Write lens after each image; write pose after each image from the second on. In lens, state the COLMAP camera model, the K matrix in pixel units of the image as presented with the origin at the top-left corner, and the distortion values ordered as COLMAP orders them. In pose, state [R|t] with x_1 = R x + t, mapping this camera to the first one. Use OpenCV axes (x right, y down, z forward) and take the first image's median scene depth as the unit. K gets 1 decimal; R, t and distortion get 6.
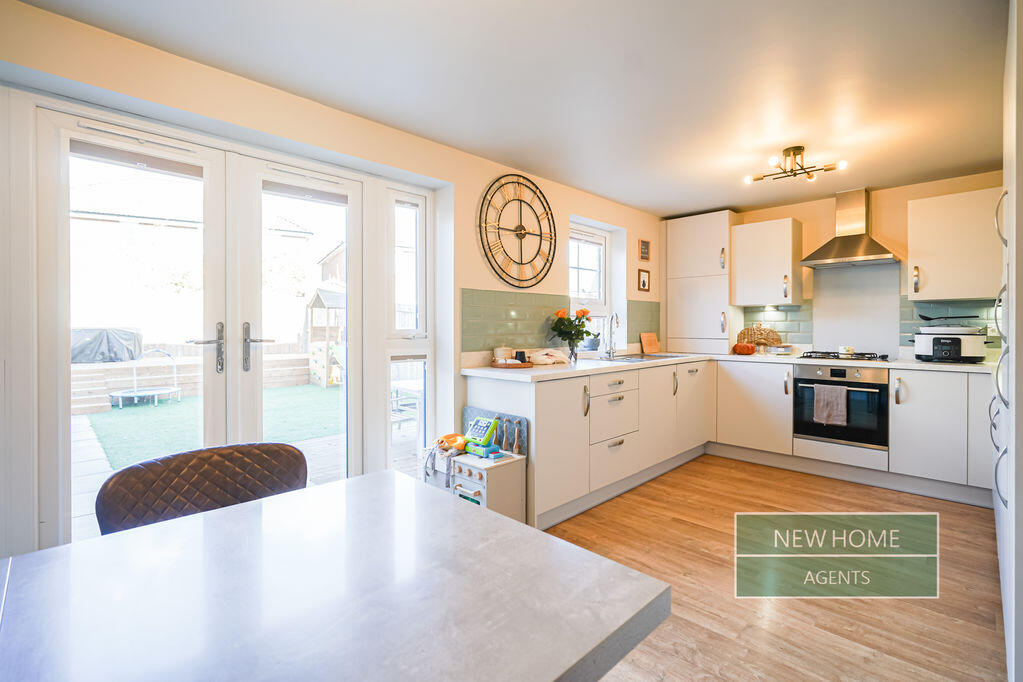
lens RADIAL K [[470.1, 0, 529.8], [0, 470.1, 329.5], [0, 0, 1]] dist [-0.000256, 0.000779]
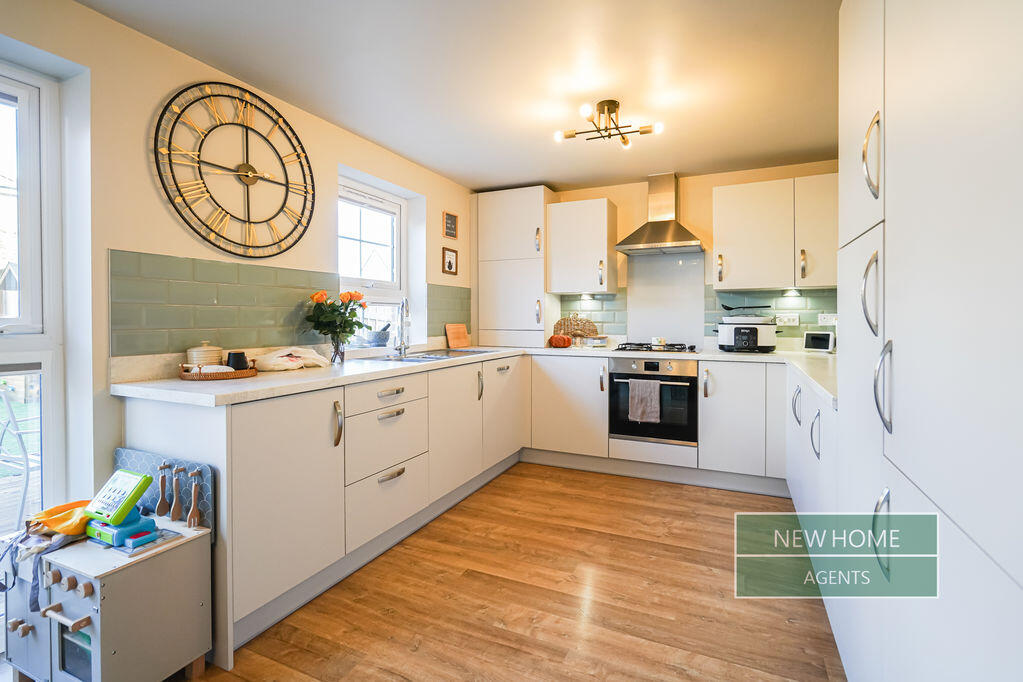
lens RADIAL K [[482.2, 0, 511.8], [0, 482.2, 320.7], [0, 0, 1]] dist [-0.001972, 0.000013]
pose [[0.952044, -0.002088, 0.305955, 0.119223], [0.002443, 0.999997, -0.000777, 0.003359], [-0.305952, 0.001487, 0.952046, 0.208516]]
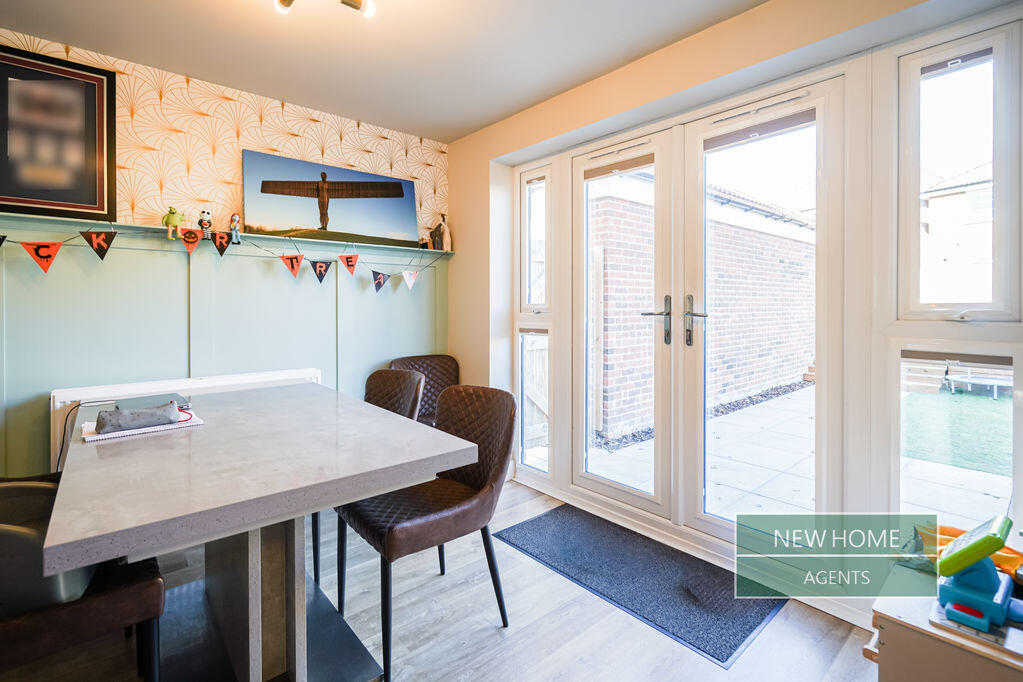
lens RADIAL K [[484.6, 0, 507.8], [0, 484.6, 306.5], [0, 0, 1]] dist [0.001918, 0.000517]
pose [[-0.116488, 0.009872, -0.993143, 0.268178], [-0.004577, 0.999935, 0.010476, -0.000066], [0.993182, 0.005765, -0.116436, 0.461969]]
